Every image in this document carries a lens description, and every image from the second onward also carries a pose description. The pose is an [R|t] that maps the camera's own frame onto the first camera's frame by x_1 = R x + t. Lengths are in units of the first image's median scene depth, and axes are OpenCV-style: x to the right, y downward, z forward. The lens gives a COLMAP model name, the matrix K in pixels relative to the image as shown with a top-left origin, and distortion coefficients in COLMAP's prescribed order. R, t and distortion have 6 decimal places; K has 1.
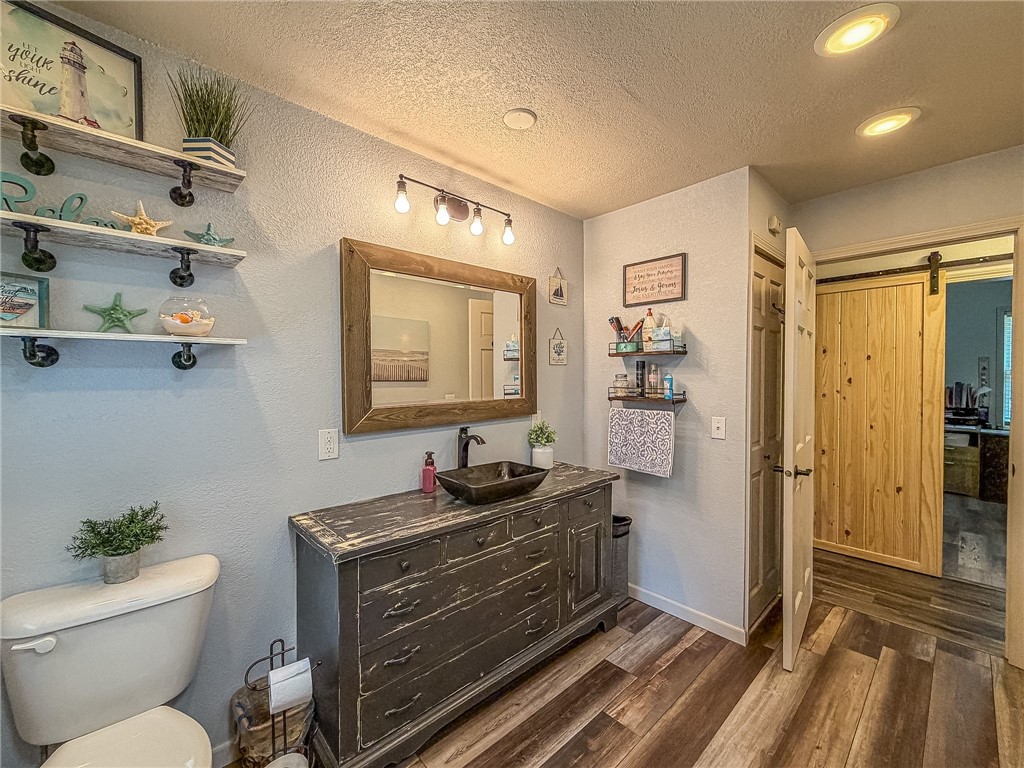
lens RADIAL K [[404.2, 0, 508.9], [0, 404.2, 385.1], [0, 0, 1]] dist [-0.002511, -0.000346]
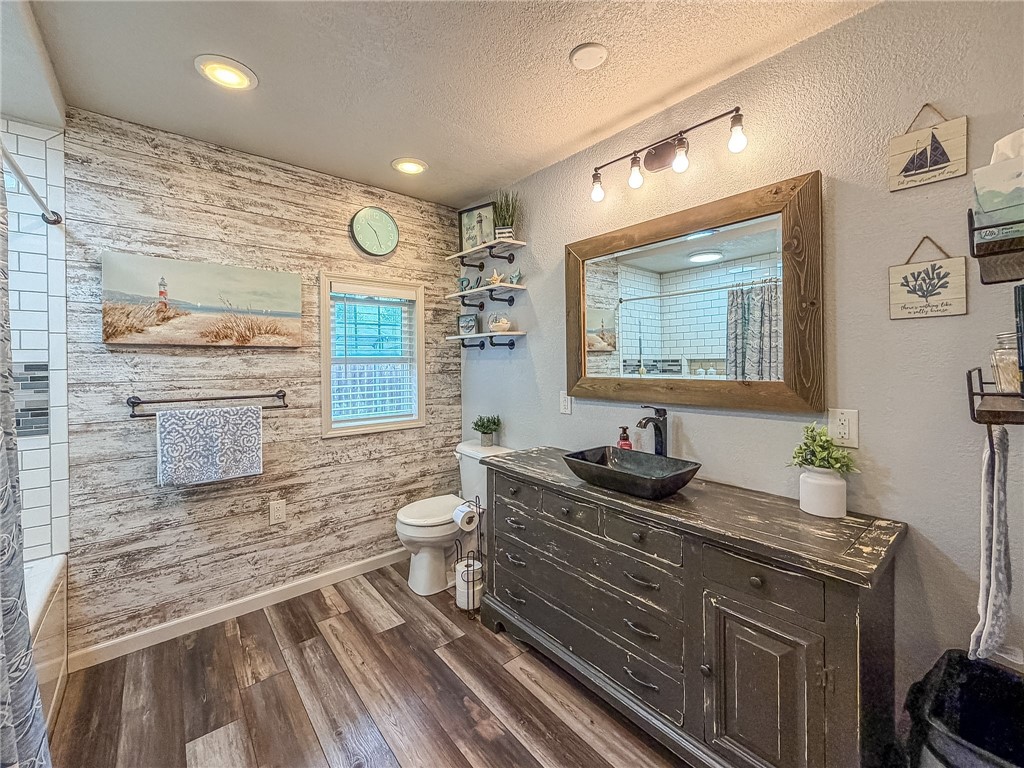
lens RADIAL K [[420.7, 0, 511.5], [0, 420.7, 365.0], [0, 0, 1]] dist [0.001939, 0.000304]
pose [[-0.021571, 0.013688, -0.999674, 0.920838], [-0.015102, 0.999788, 0.014015, 0.005180], [0.999653, 0.015399, -0.021360, 0.824881]]
